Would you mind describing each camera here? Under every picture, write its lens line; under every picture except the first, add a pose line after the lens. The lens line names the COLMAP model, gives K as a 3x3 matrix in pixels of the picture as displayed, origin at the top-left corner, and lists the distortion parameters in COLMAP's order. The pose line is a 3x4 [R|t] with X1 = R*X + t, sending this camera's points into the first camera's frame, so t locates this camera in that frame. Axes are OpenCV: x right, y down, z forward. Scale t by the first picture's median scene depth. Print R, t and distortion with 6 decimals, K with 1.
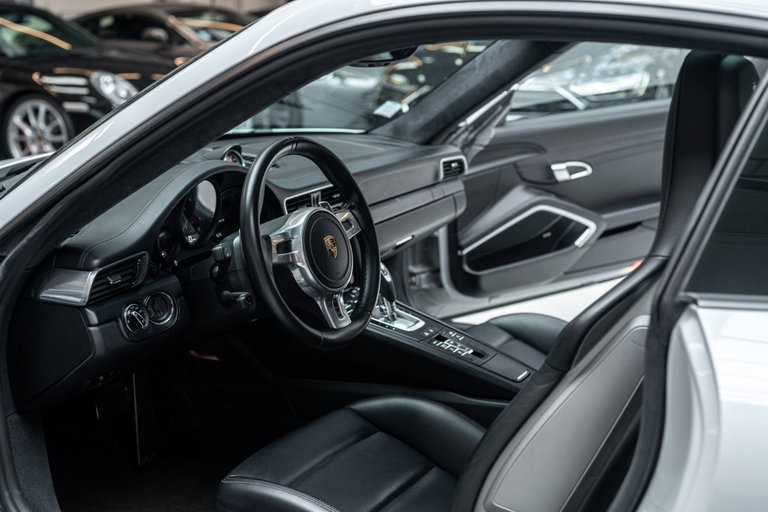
lens RADIAL K [[1102.9, 0, 386.2], [0, 1102.9, 254.3], [0, 0, 1]] dist [-0.006132, 0.000000]
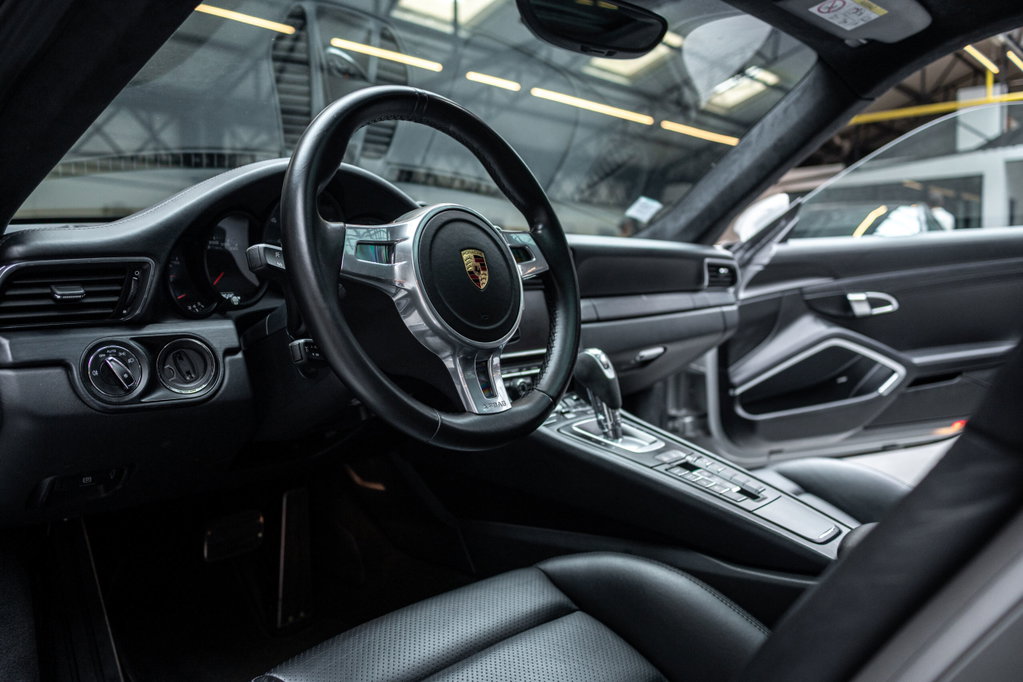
lens RADIAL K [[811.0, 0, 508.2], [0, 811.0, 341.8], [0, 0, 1]] dist [0.010652, -0.025040]
pose [[0.975639, 0.015849, -0.218810, 0.051826], [-0.047174, 0.989211, -0.138692, 0.077899], [0.214251, 0.145635, 0.965861, 0.538333]]
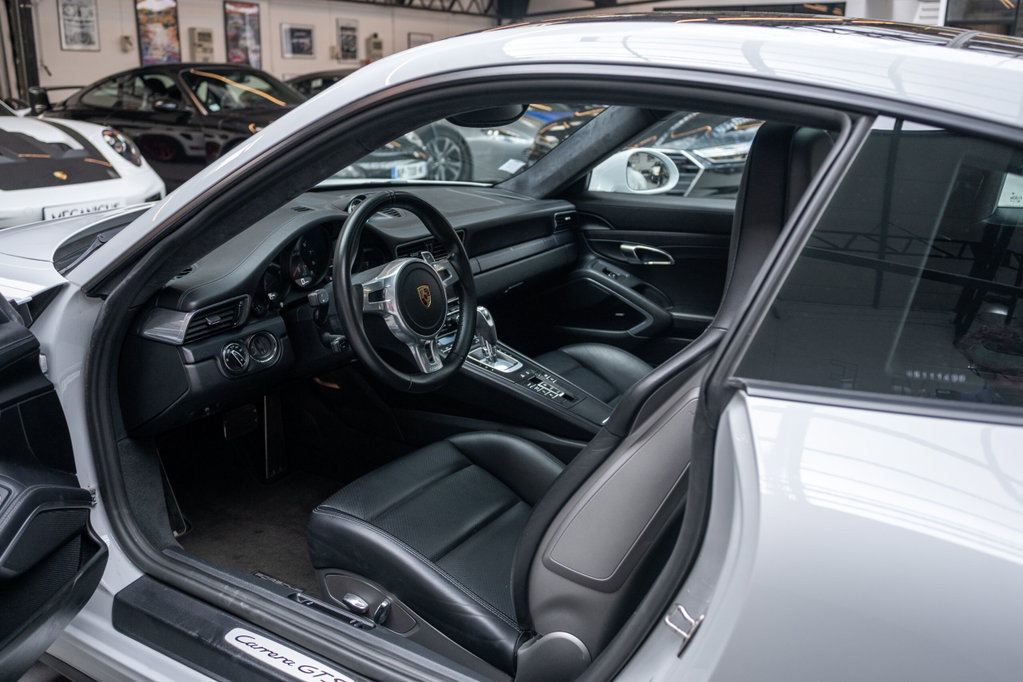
lens RADIAL K [[889.5, 0, 510.1], [0, 889.5, 305.9], [0, 0, 1]] dist [0.001071, -0.000424]
pose [[0.998115, 0.042377, -0.044394, 0.062678], [-0.041056, 0.998699, 0.030250, -0.023689], [0.045618, -0.028370, 0.998556, 0.130790]]
